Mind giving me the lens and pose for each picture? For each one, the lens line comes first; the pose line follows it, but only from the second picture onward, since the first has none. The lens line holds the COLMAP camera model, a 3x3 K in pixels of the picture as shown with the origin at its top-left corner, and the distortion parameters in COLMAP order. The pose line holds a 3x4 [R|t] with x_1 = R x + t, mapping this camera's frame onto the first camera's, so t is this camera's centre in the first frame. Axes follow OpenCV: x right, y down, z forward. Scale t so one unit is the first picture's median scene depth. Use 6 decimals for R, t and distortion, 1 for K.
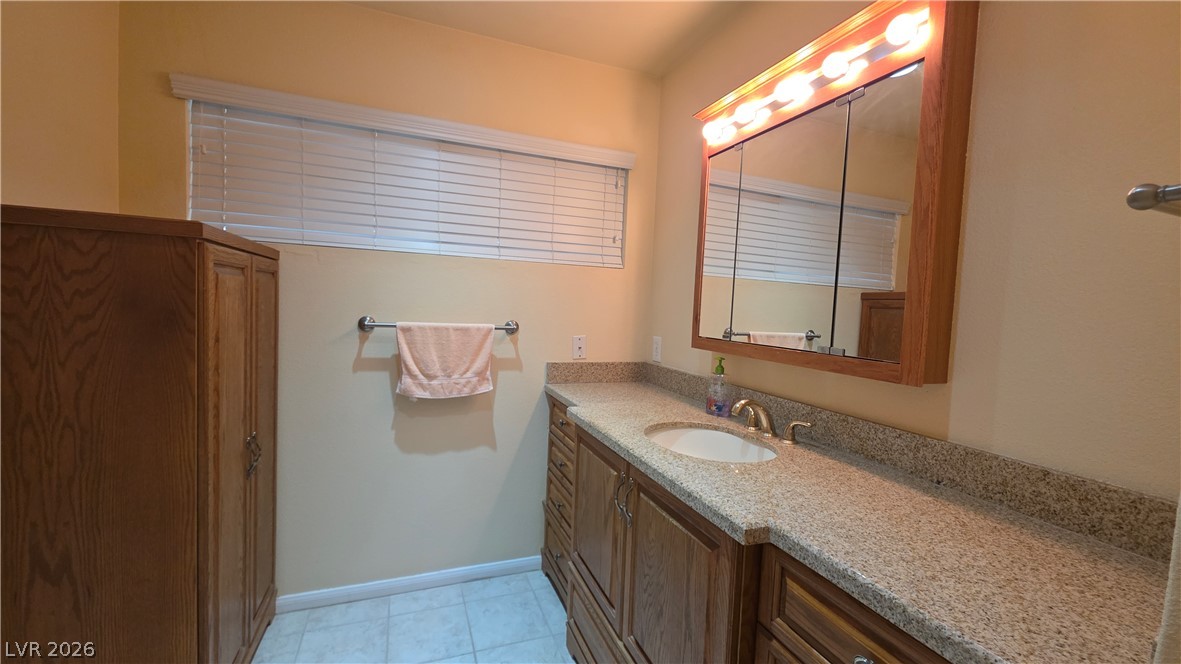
lens RADIAL K [[469.1, 0, 585.8], [0, 469.1, 331.6], [0, 0, 1]] dist [0.008516, -0.006377]
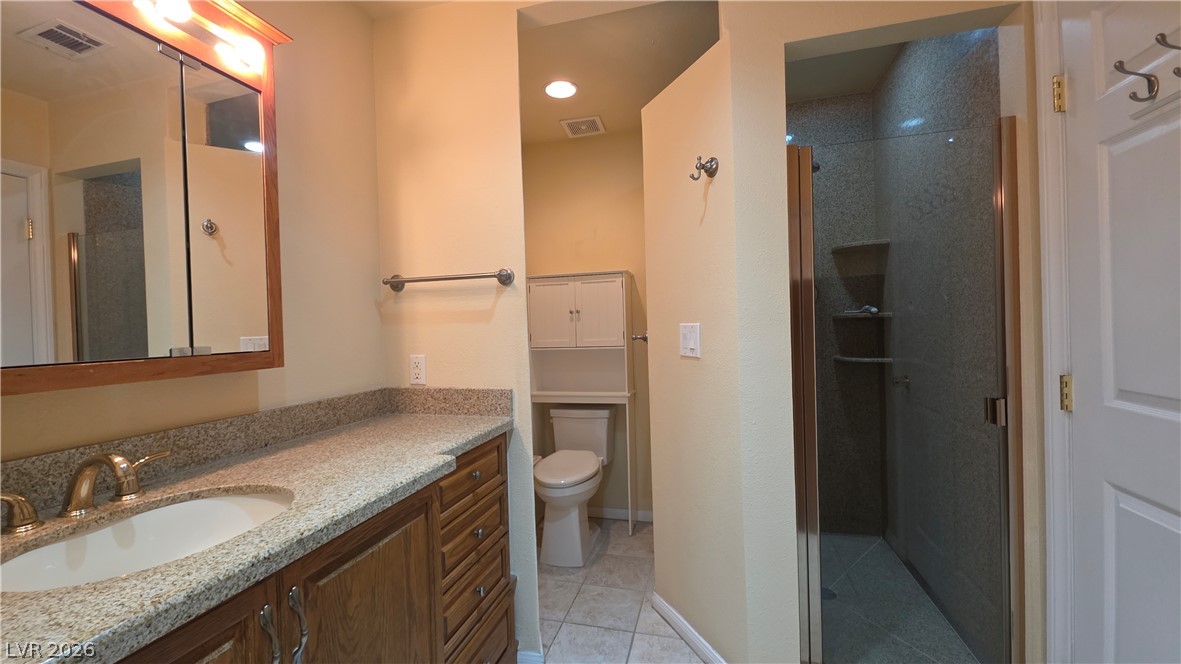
lens RADIAL K [[469.1, 0, 585.9], [0, 469.1, 326.8], [0, 0, 1]] dist [0.008516, -0.006377]
pose [[-0.804511, -0.021574, 0.593546, -0.616588], [0.026162, 0.997083, 0.071701, -0.051120], [-0.593362, 0.073213, -0.801600, 1.409775]]
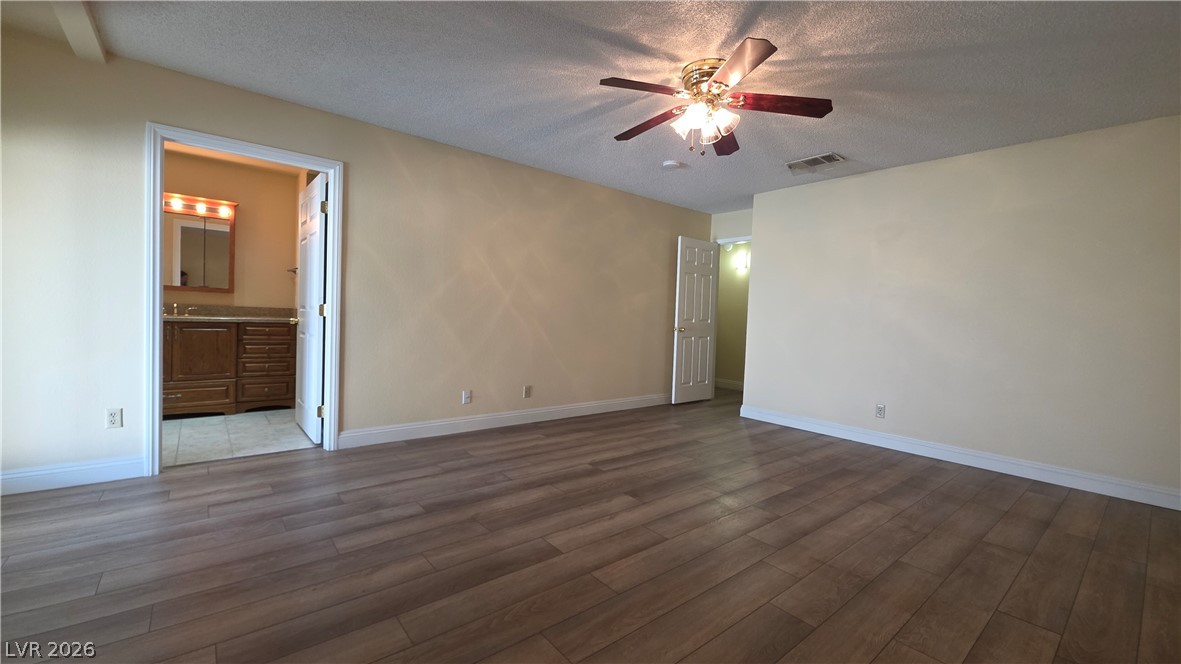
lens RADIAL K [[469.1, 0, 587.5], [0, 469.1, 325.8], [0, 0, 1]] dist [0.008516, -0.006377]
pose [[-0.314688, -0.083731, 0.945495, -4.370495], [-0.001103, 0.996133, 0.087848, 0.022790], [-0.949194, 0.026602, -0.313564, -0.753424]]
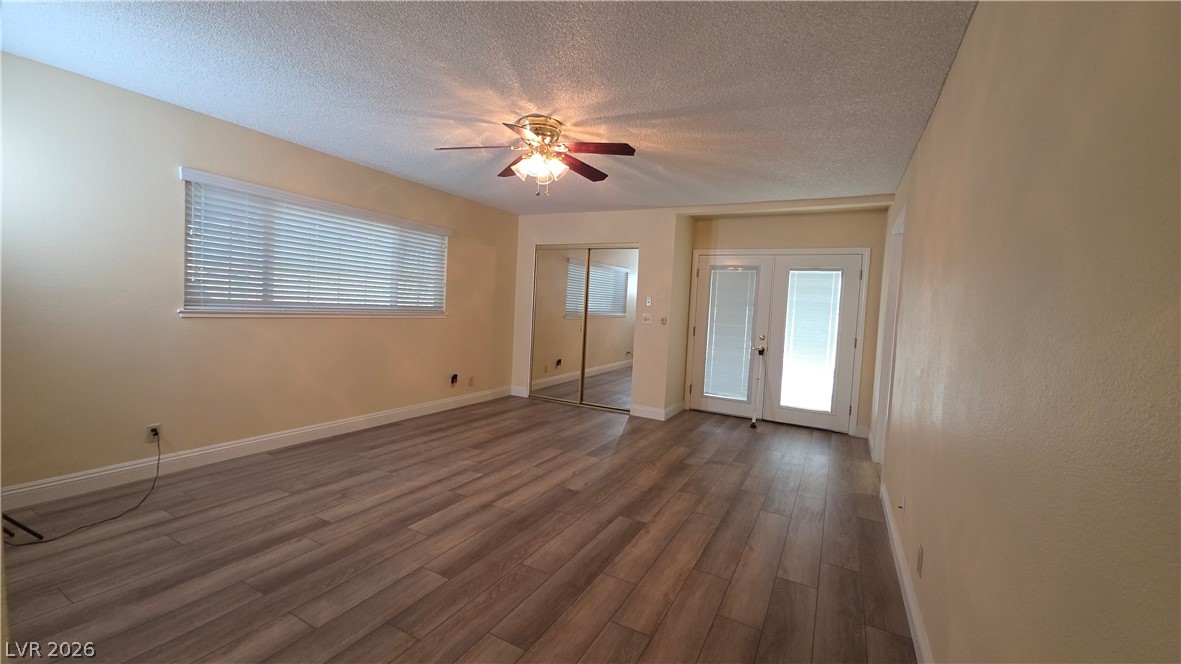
lens RADIAL K [[469.1, 0, 587.1], [0, 469.1, 332.0], [0, 0, 1]] dist [0.008516, -0.006377]
pose [[0.652629, 0.025790, -0.757238, 0.014025], [-0.058849, 0.998127, -0.016725, 0.206983], [0.755388, 0.055478, 0.652925, -3.575497]]
